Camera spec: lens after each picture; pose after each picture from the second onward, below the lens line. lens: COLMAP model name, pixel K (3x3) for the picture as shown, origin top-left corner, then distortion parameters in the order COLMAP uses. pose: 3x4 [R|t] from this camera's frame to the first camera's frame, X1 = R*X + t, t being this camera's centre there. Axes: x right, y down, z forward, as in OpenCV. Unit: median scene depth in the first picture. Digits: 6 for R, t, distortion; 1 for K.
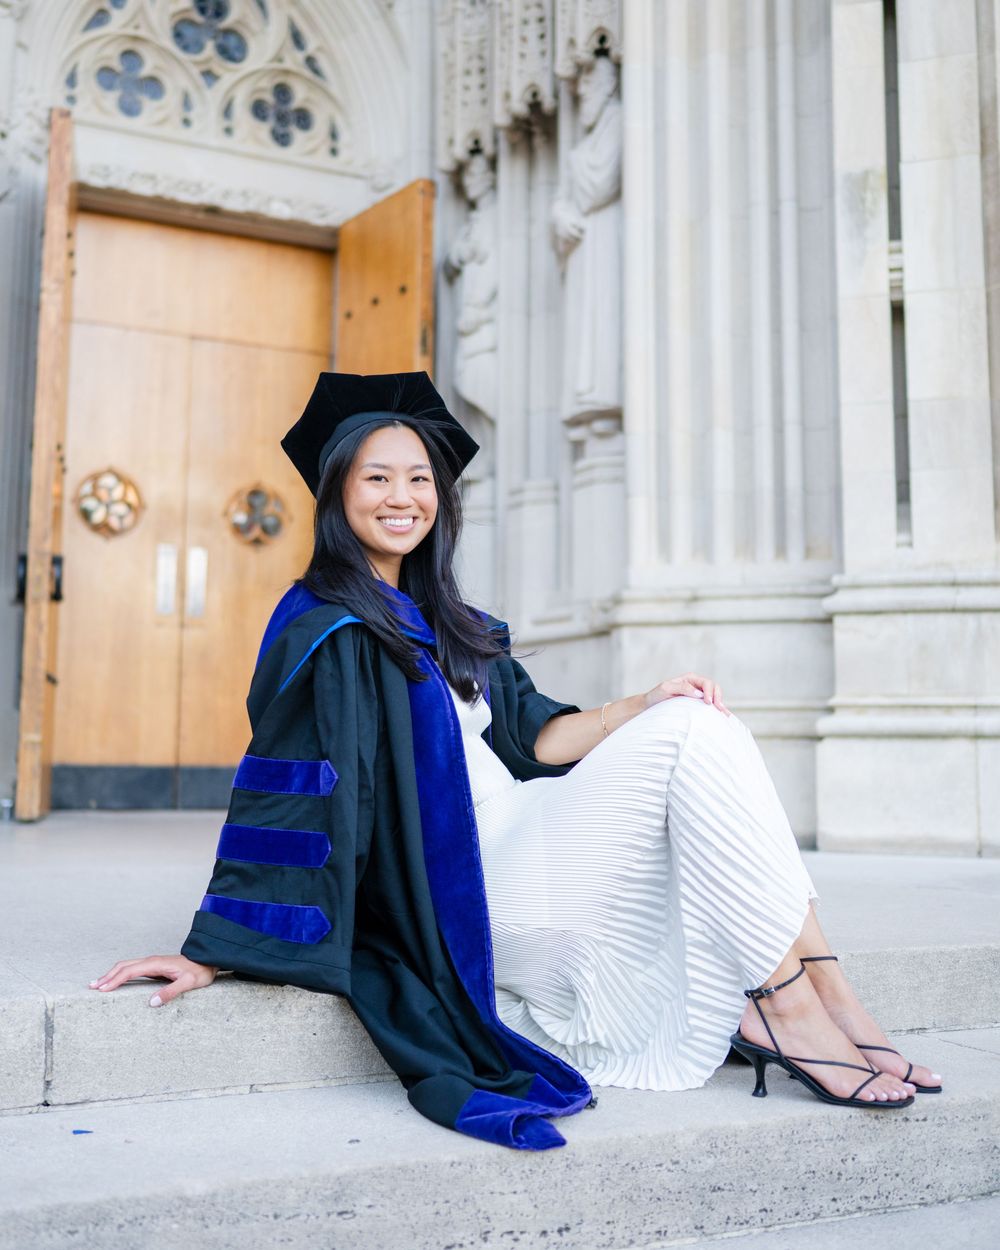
lens RADIAL K [[1505.0, 0, 500.0], [0, 1505.0, 625.0], [0, 0, 1]] dist [-0.083048, 0.074358]
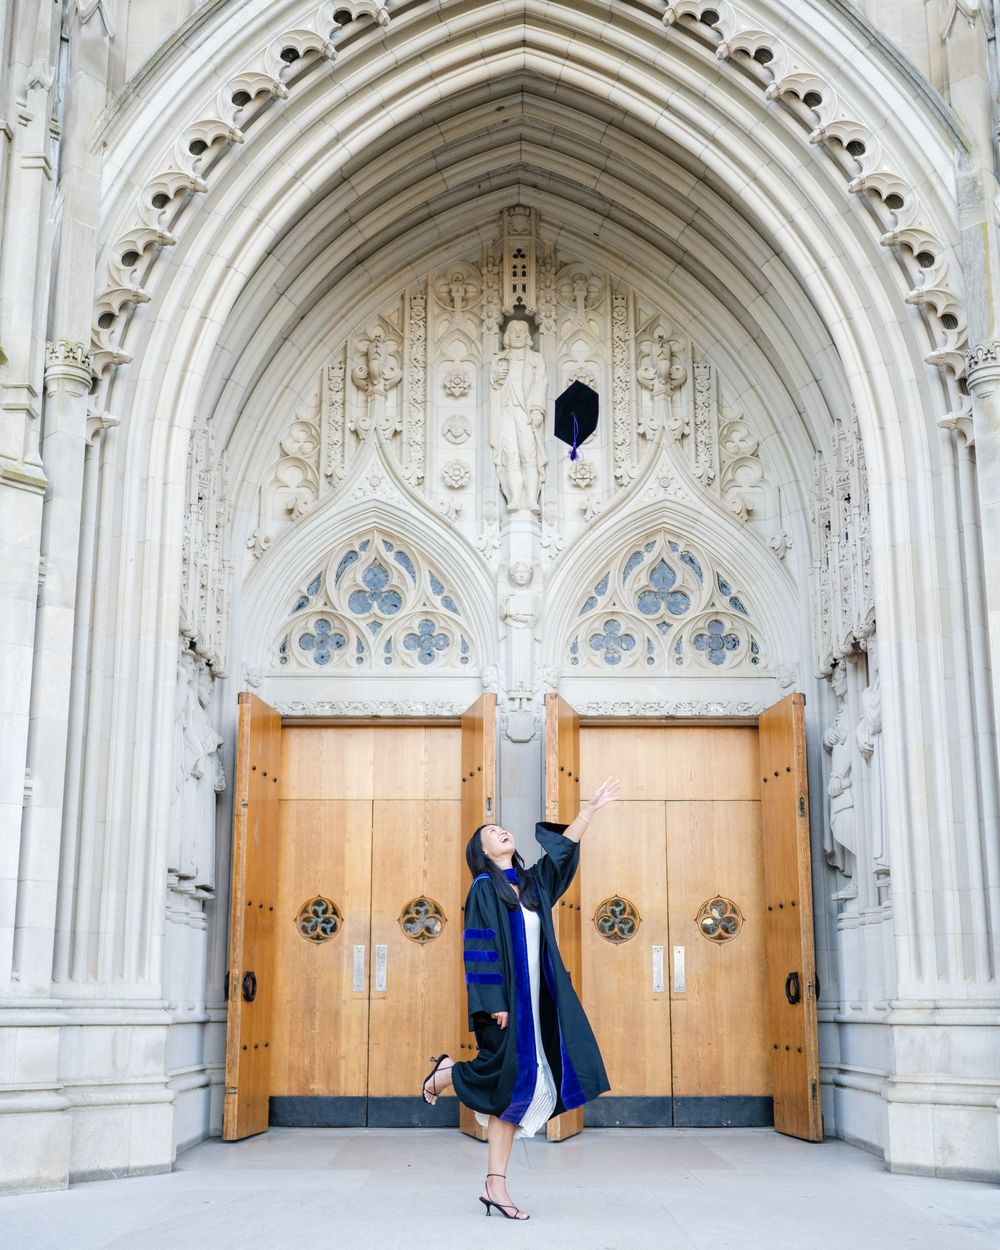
lens RADIAL K [[1505.0, 0, 500.0], [0, 1505.0, 625.0], [0, 0, 1]] dist [-0.083048, 0.074358]
pose [[0.888503, -0.115786, -0.444022, 0.338900], [0.043880, 0.984646, -0.168959, -0.122855], [0.456768, 0.130637, 0.879941, -0.422188]]
